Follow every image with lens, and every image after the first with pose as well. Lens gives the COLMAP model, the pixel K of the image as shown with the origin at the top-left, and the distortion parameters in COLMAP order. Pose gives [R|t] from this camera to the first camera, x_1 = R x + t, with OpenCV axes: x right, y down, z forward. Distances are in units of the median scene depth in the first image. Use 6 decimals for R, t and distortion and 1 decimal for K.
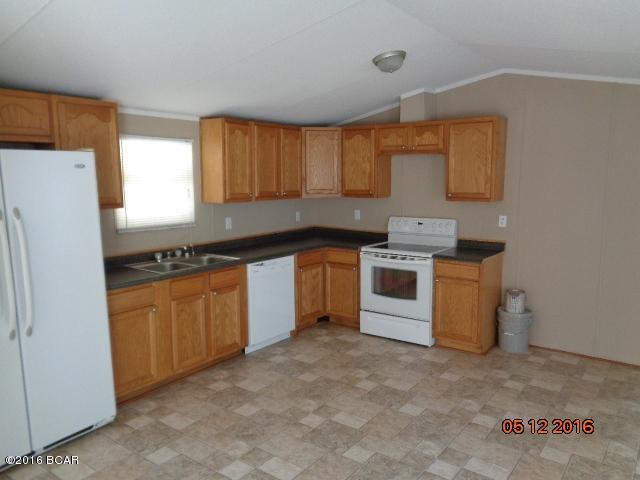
lens RADIAL K [[477.4, 0, 318.6], [0, 477.4, 241.7], [0, 0, 1]] dist [0.022379, -0.001195]
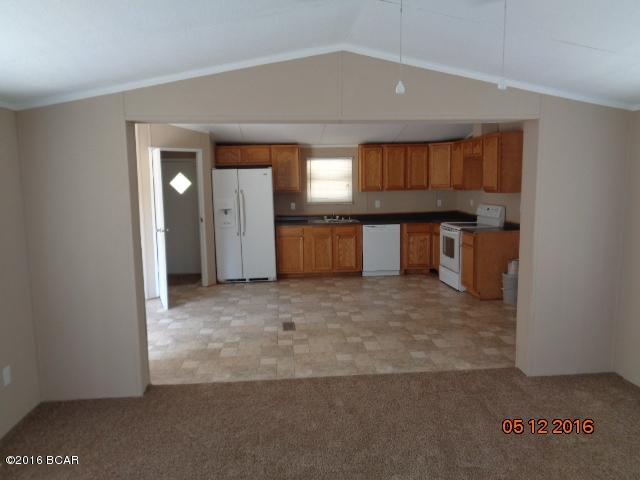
lens RADIAL K [[477.4, 0, 319.3], [0, 477.4, 239.0], [0, 0, 1]] dist [0.022379, -0.001195]
pose [[0.659718, 0.087077, -0.746451, 1.077335], [-0.087322, 0.995419, 0.038945, 0.042763], [0.746422, 0.039489, 0.664300, -0.316415]]
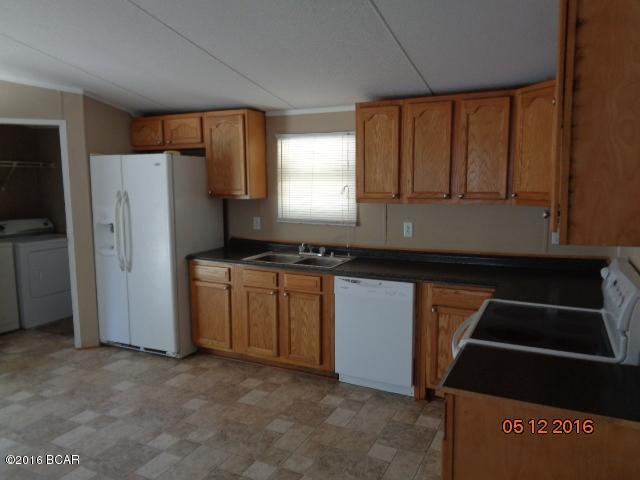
lens RADIAL K [[477.4, 0, 320.2], [0, 477.4, 240.4], [0, 0, 1]] dist [0.022379, -0.001195]
pose [[0.196500, 0.133077, -0.971431, 0.640526], [-0.130541, 0.985477, 0.108596, -0.099502], [0.971775, 0.105473, 0.211019, 0.775530]]
